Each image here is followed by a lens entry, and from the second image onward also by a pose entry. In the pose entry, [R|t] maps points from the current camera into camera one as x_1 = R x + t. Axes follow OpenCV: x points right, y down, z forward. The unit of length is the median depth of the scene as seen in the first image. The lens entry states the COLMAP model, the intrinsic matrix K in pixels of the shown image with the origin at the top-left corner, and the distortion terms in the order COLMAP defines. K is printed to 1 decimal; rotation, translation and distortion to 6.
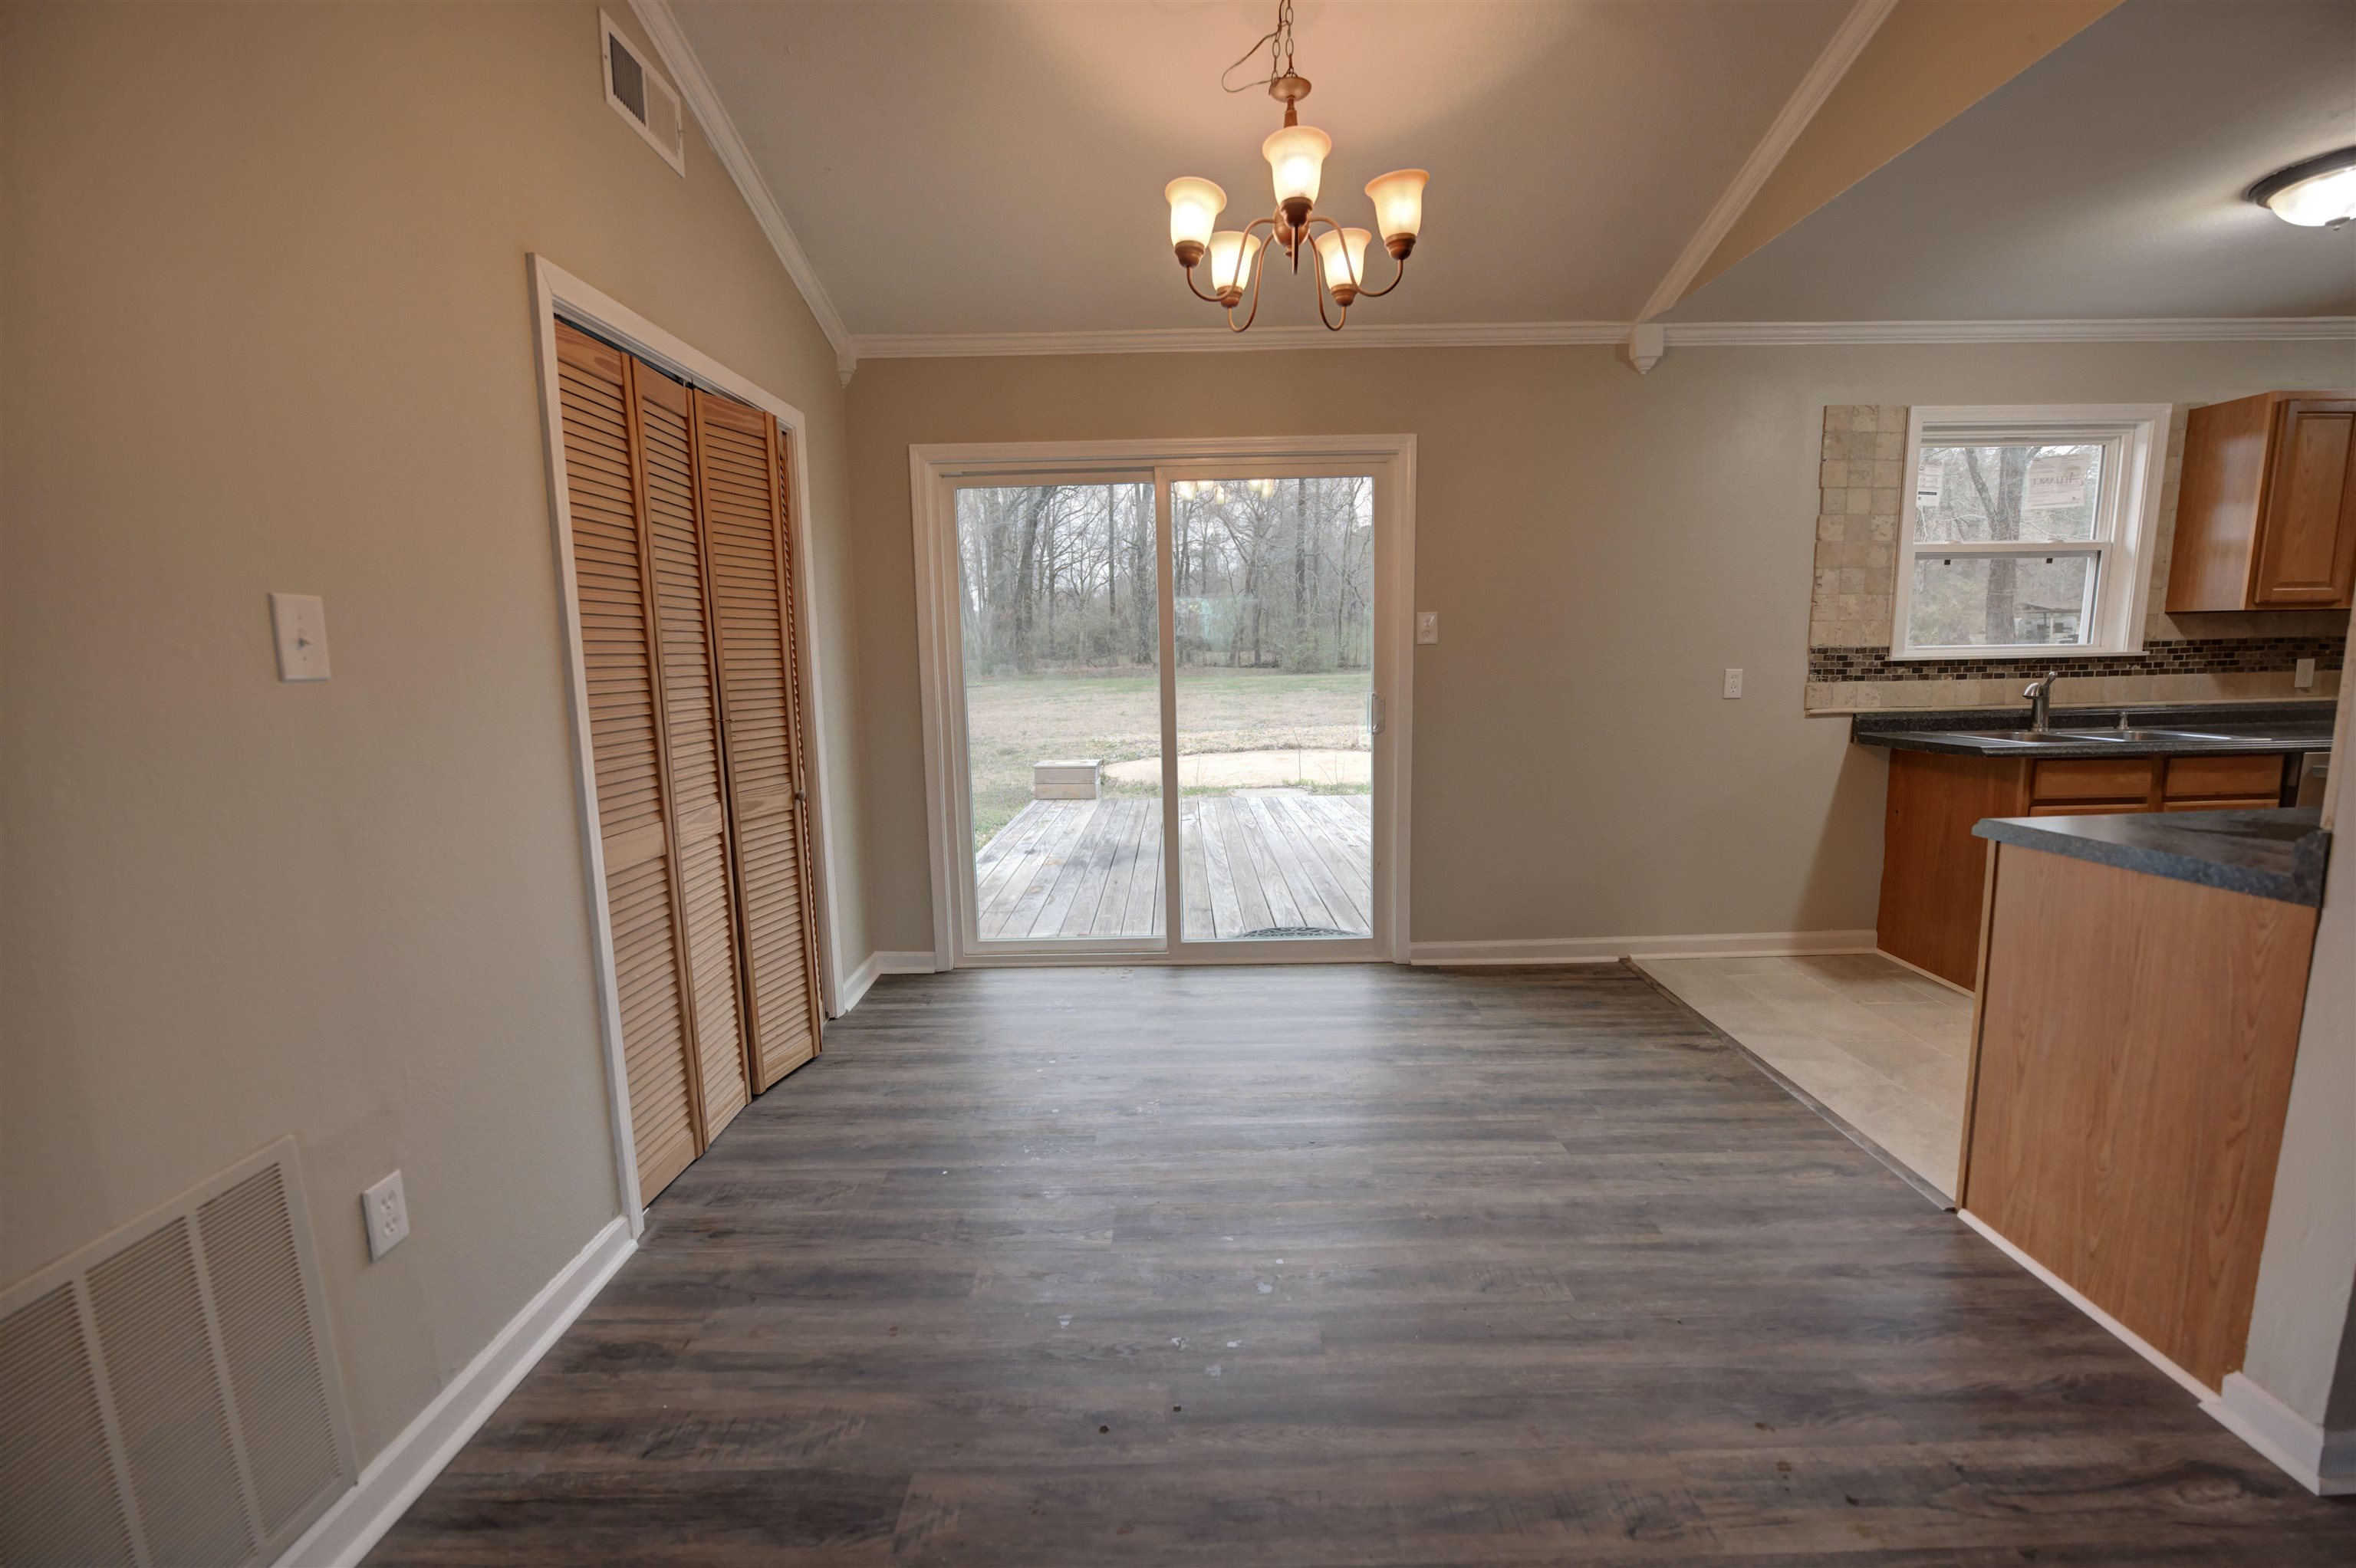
lens RADIAL K [[945.2, 0, 1179.2], [0, 945.2, 785.1], [0, 0, 1]] dist [-0.023114, 0.001243]
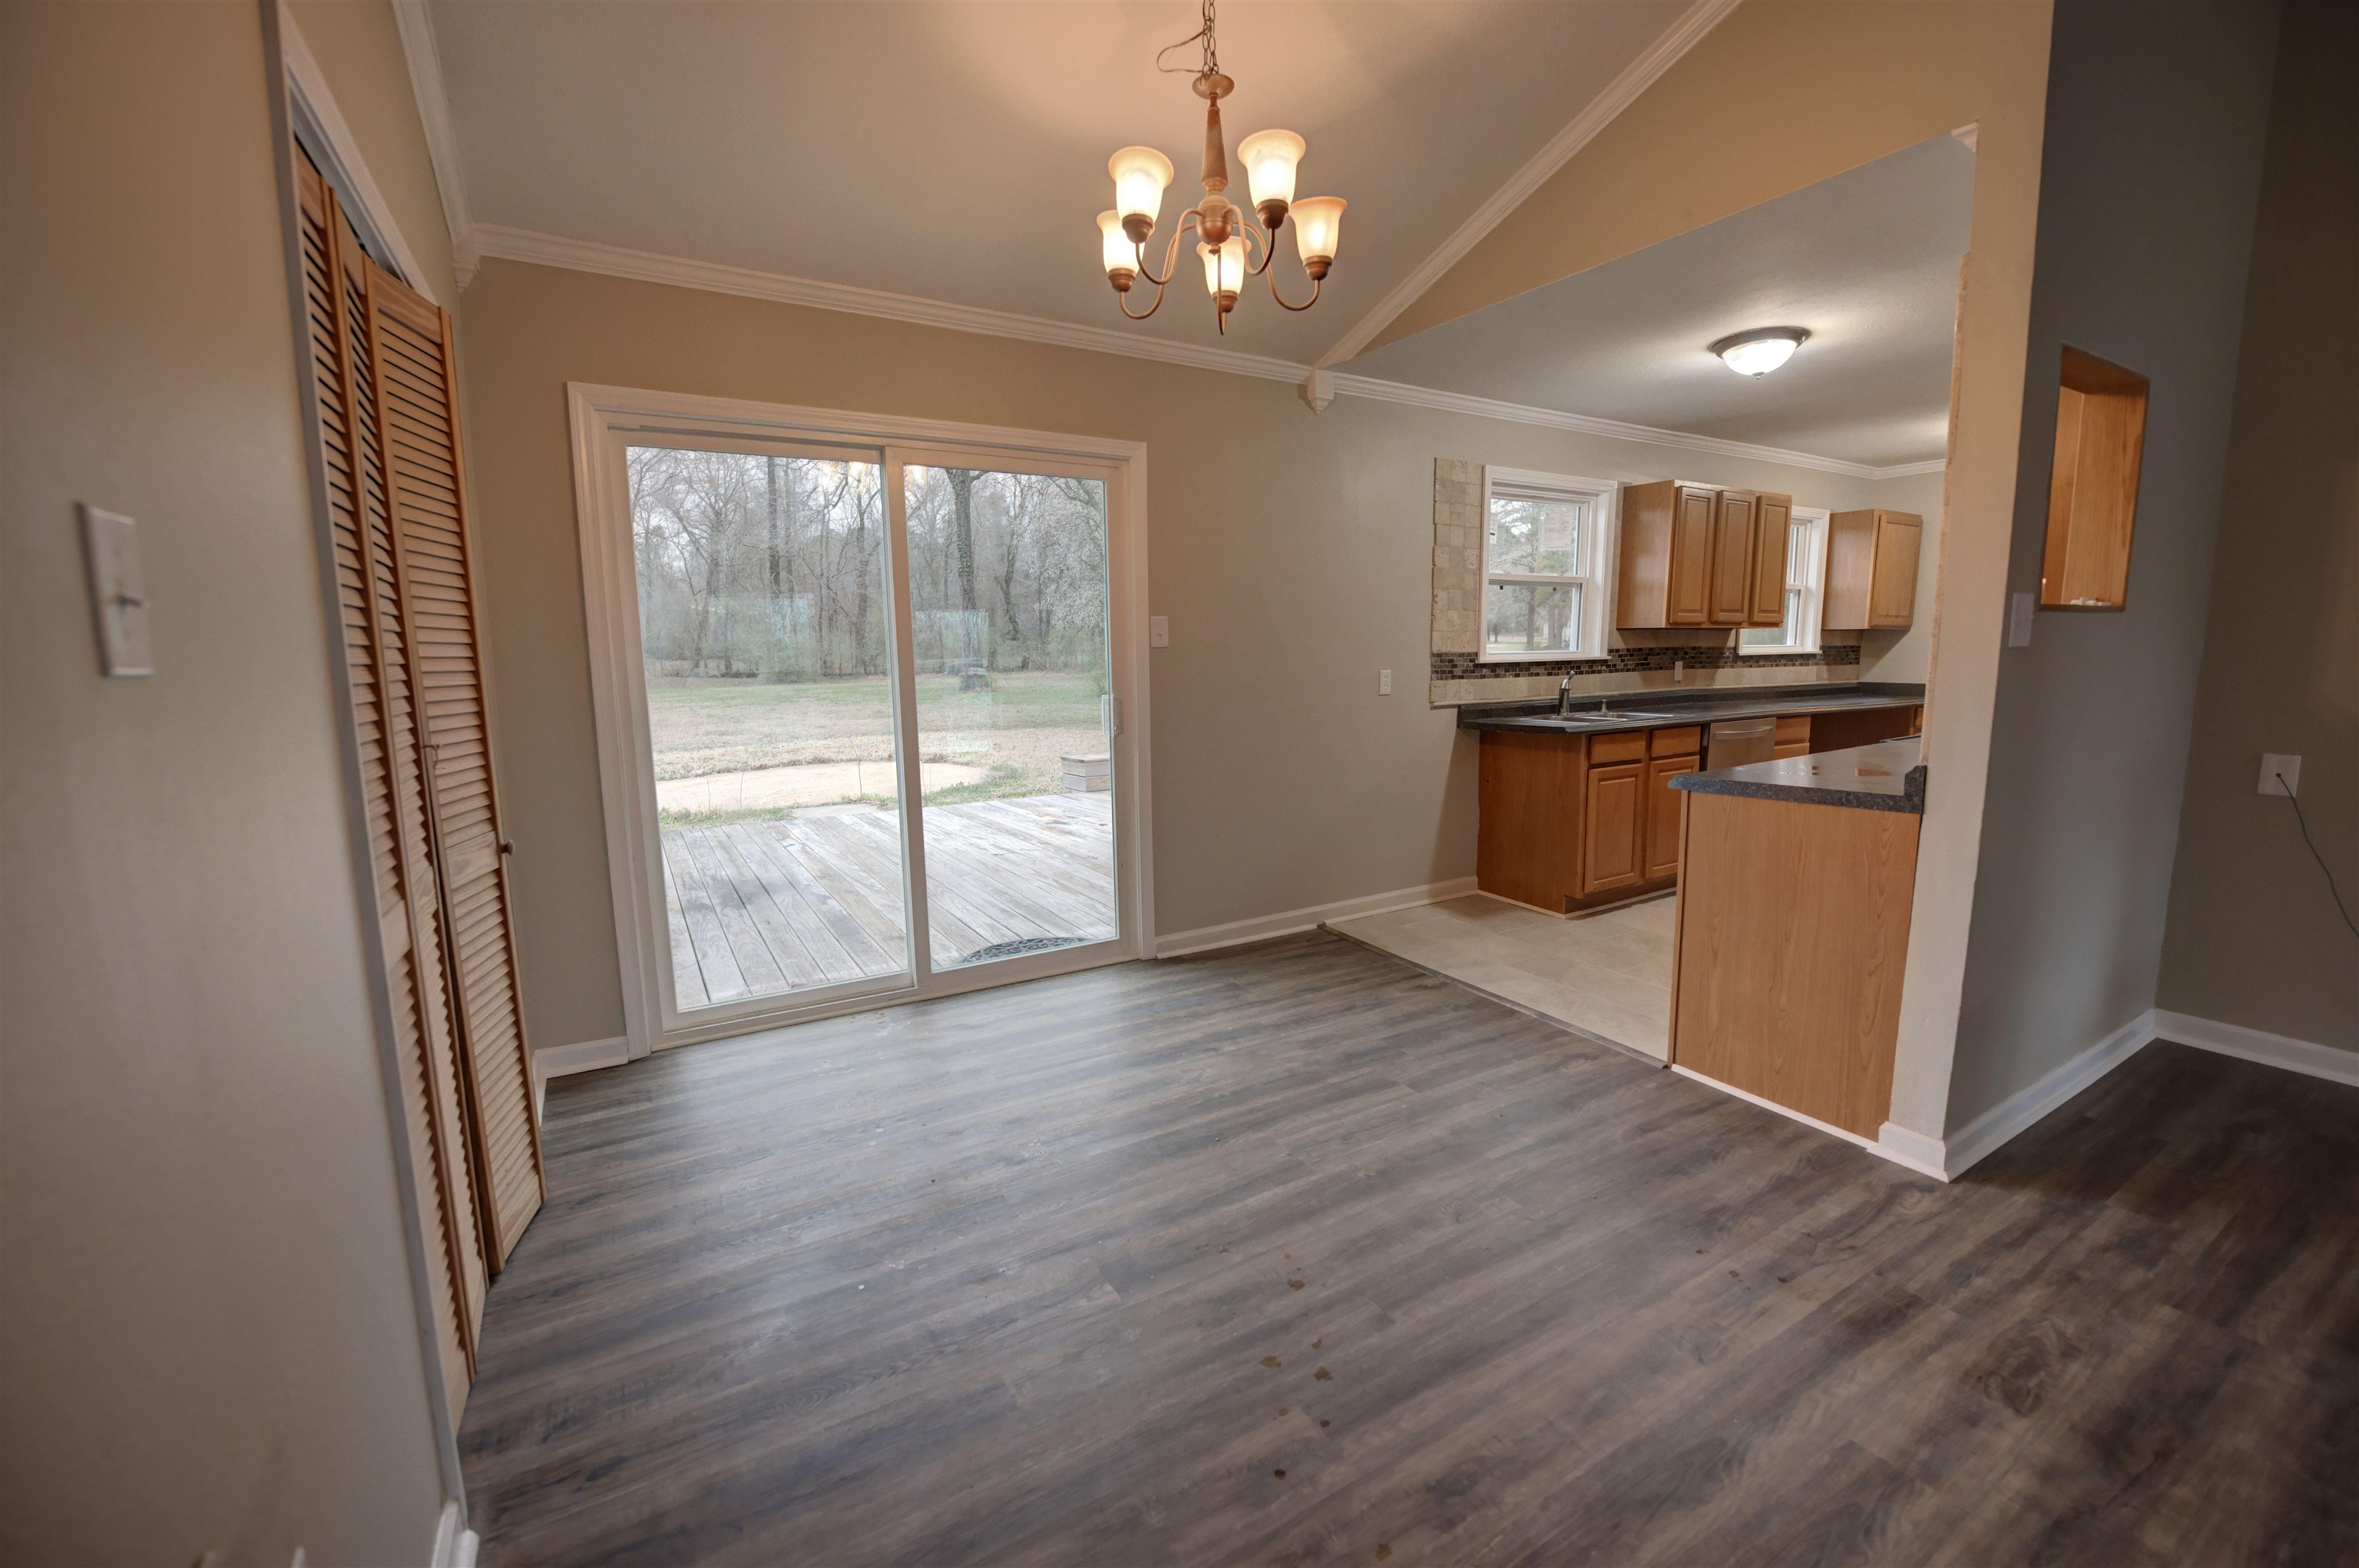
lens RADIAL K [[951.6, 0, 1172.9], [0, 951.6, 783.5], [0, 0, 1]] dist [-0.022316, 0.001178]
pose [[0.860101, -0.062000, 0.506342, -0.276614], [0.067746, 0.997677, 0.007085, -0.006989], [-0.505606, 0.028209, 0.862303, 0.101176]]
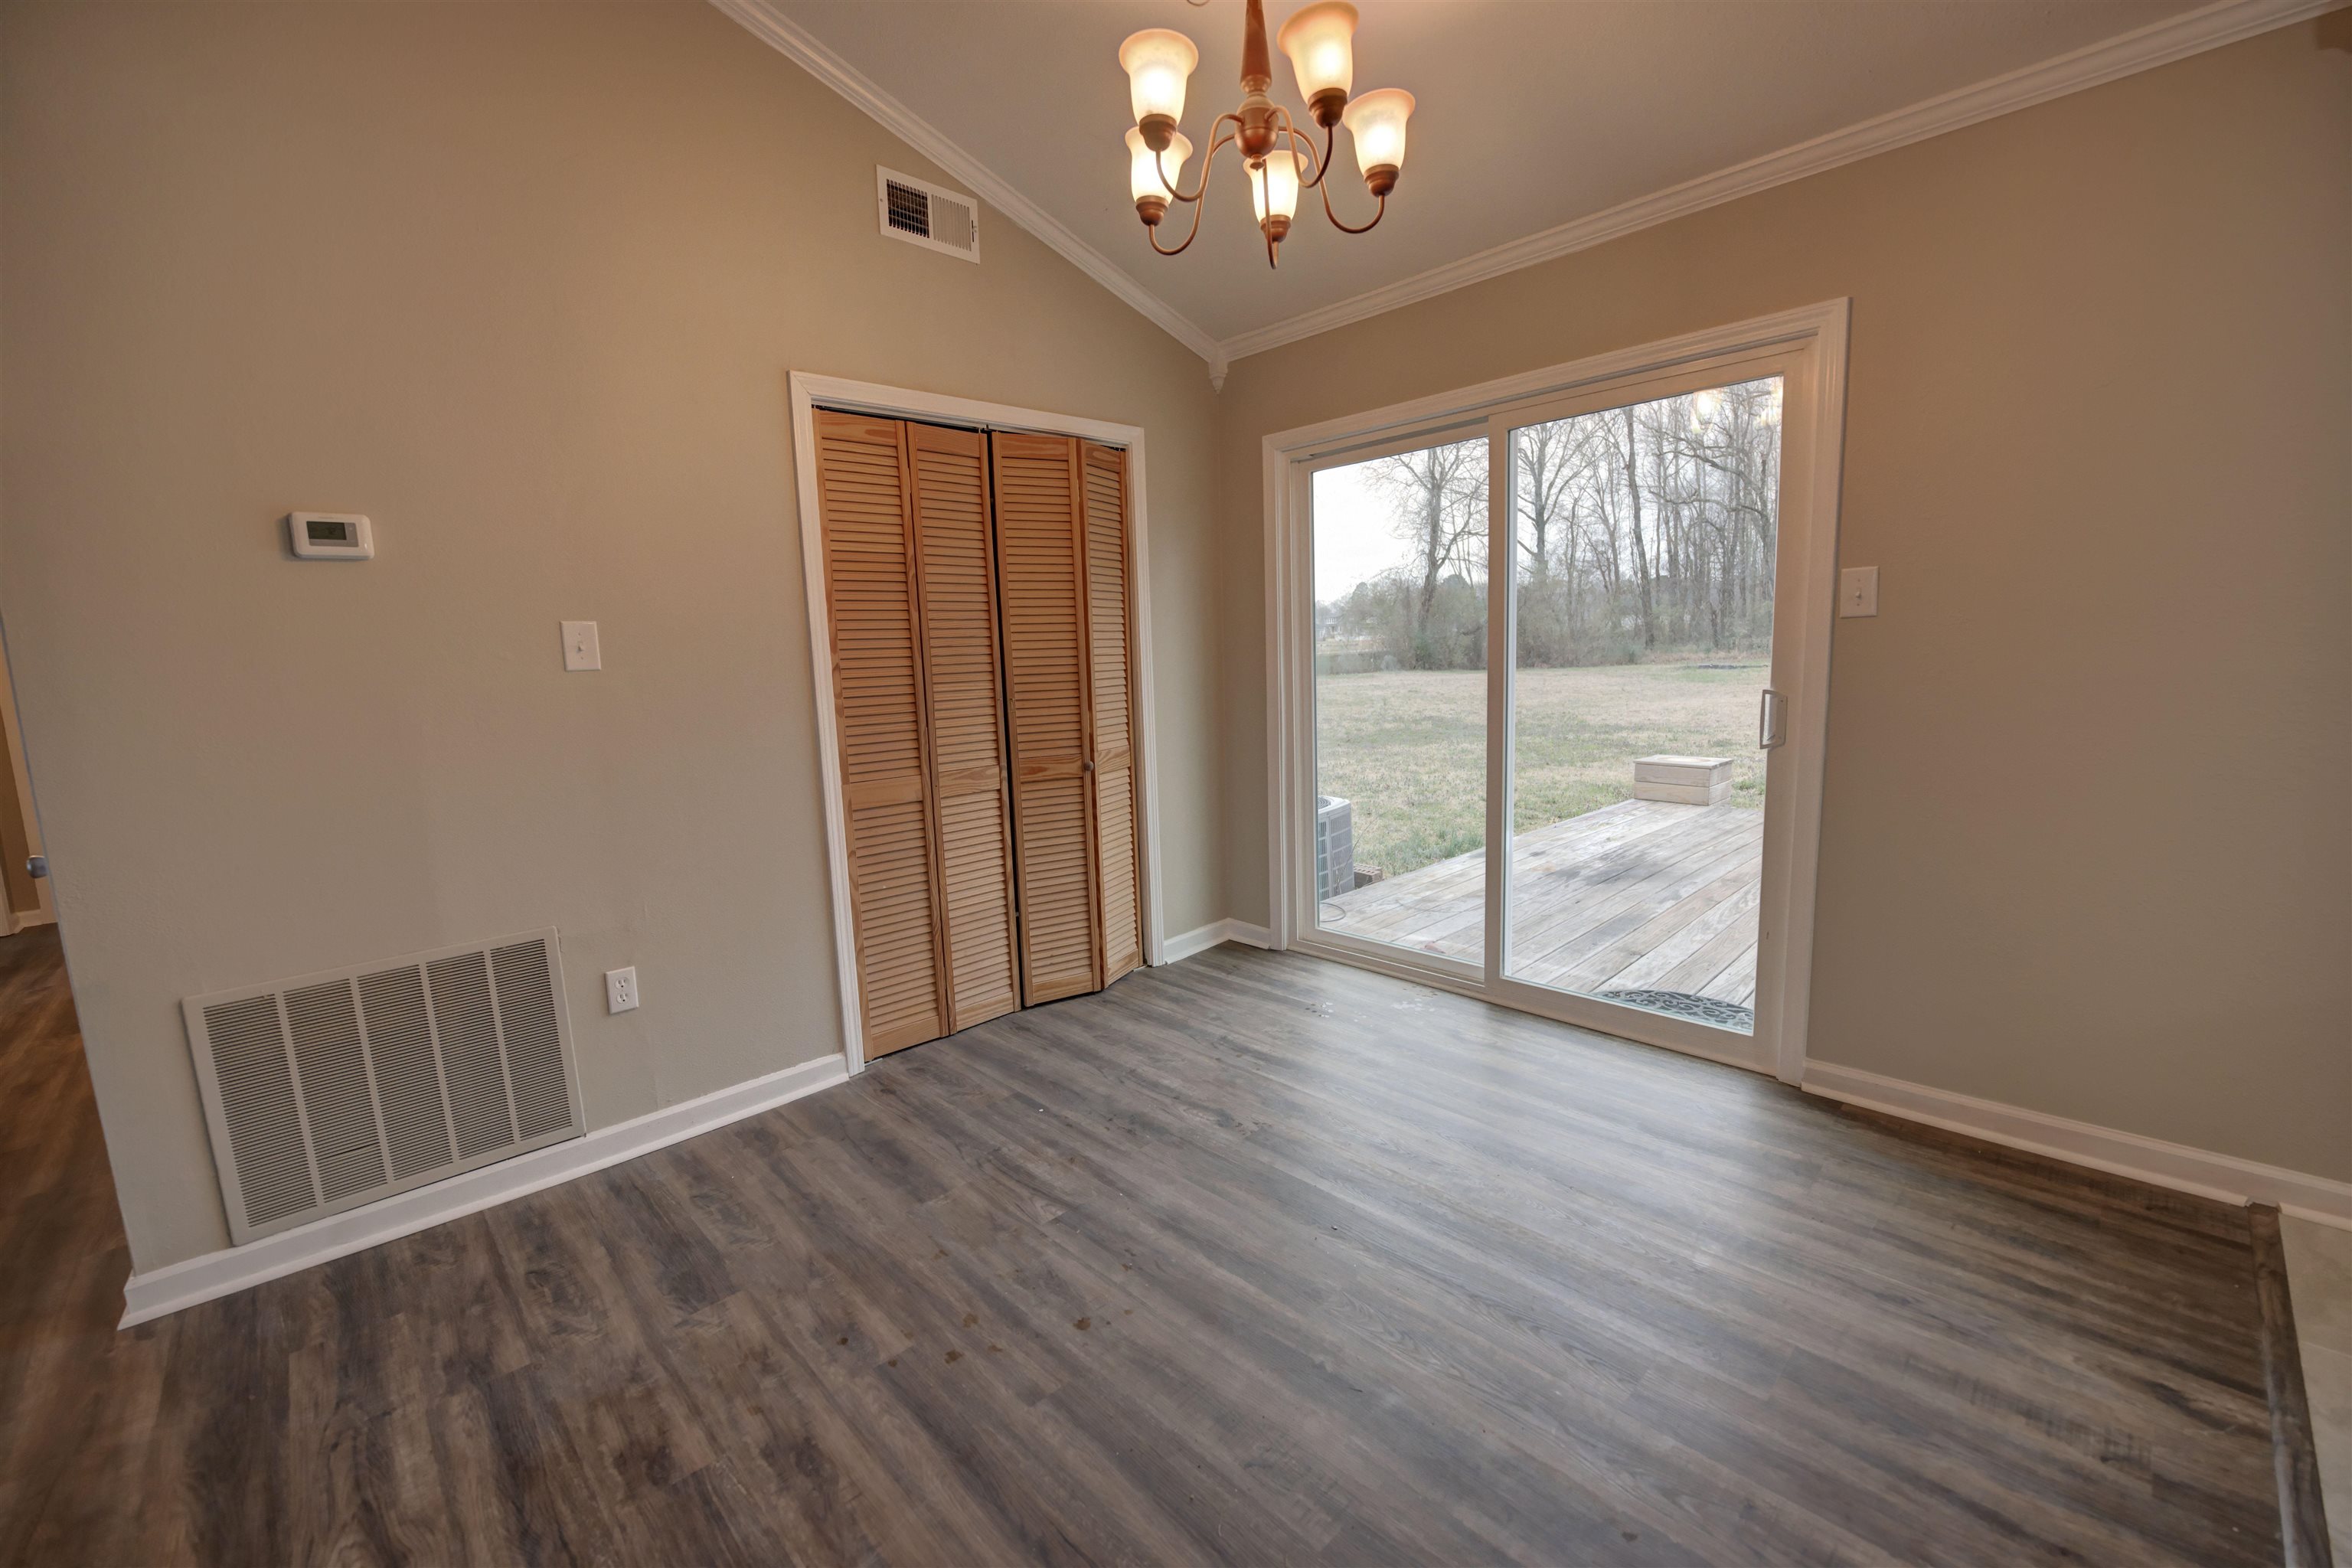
lens RADIAL K [[943.7, 0, 1174.8], [0, 943.7, 783.5], [0, 0, 1]] dist [-0.023114, 0.001243]
pose [[0.696749, 0.095179, -0.710972, 0.424923], [-0.079384, 0.995301, 0.055447, -0.033748], [0.712909, 0.017807, 0.701031, 0.221171]]
